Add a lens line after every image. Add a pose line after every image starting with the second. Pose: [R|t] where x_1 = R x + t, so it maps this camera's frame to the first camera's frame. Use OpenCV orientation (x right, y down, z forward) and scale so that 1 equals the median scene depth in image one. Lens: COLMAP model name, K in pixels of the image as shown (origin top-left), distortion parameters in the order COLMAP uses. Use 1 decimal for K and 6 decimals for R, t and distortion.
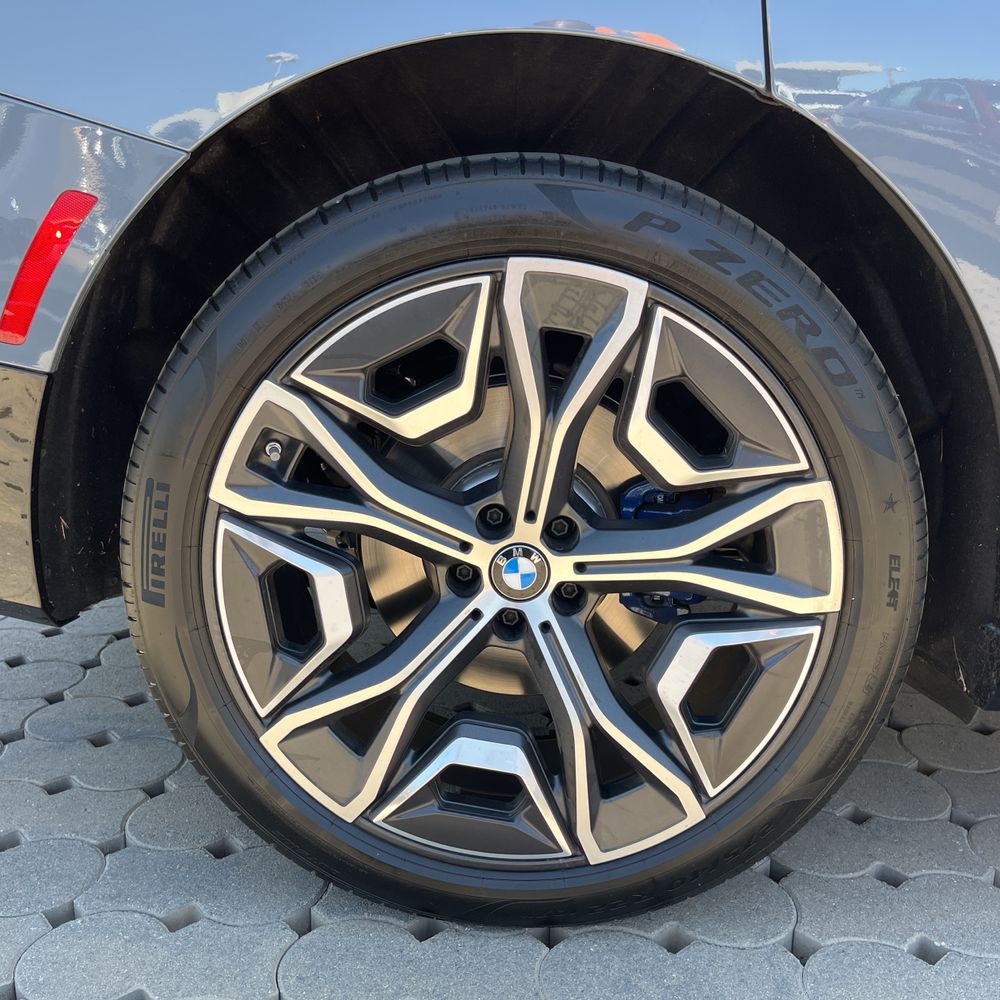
lens RADIAL K [[1033.5, 0, 492.7], [0, 1033.5, 471.4], [0, 0, 1]] dist [0.024178, 0.000000]
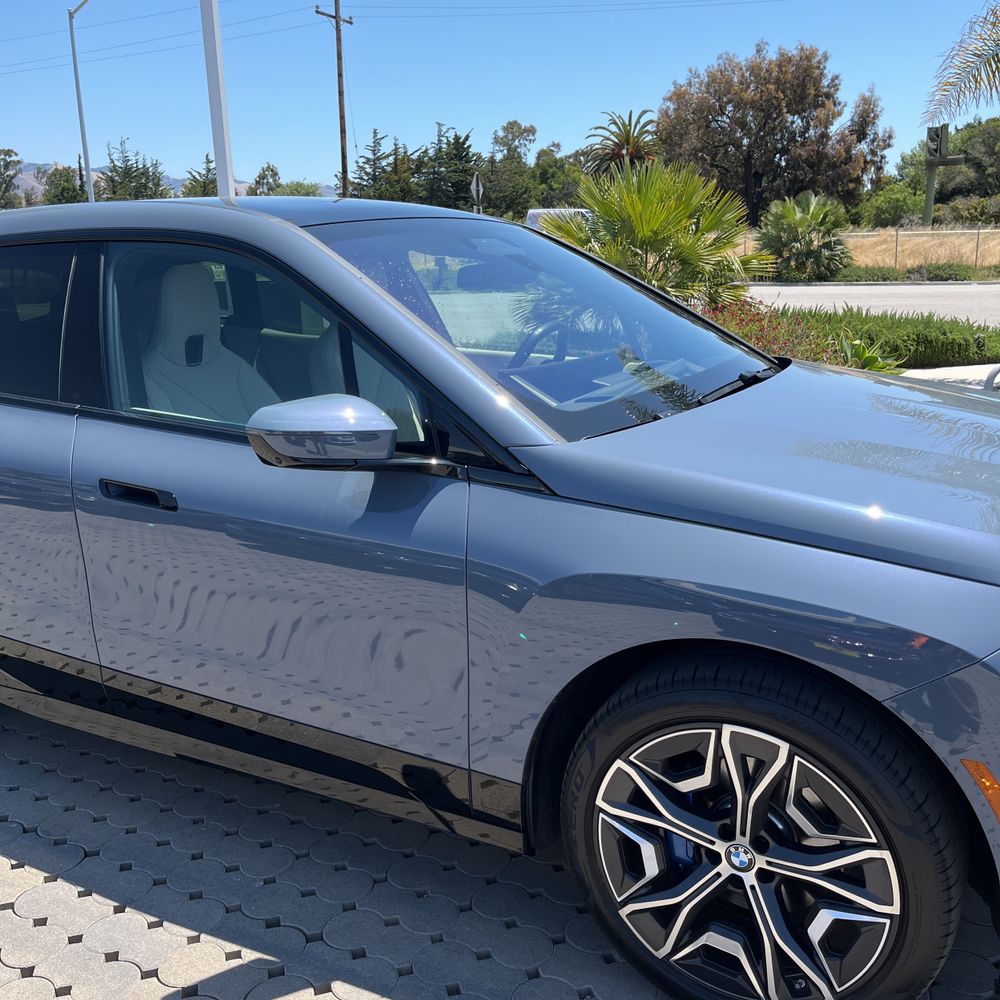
lens RADIAL K [[1033.5, 0, 487.4], [0, 1033.5, 477.7], [0, 0, 1]] dist [0.024178, 0.000000]
pose [[0.887833, 0.020672, -0.459701, 0.519774], [-0.014142, 0.999744, 0.017643, -0.694887], [0.459948, -0.009162, 0.887899, -1.059873]]
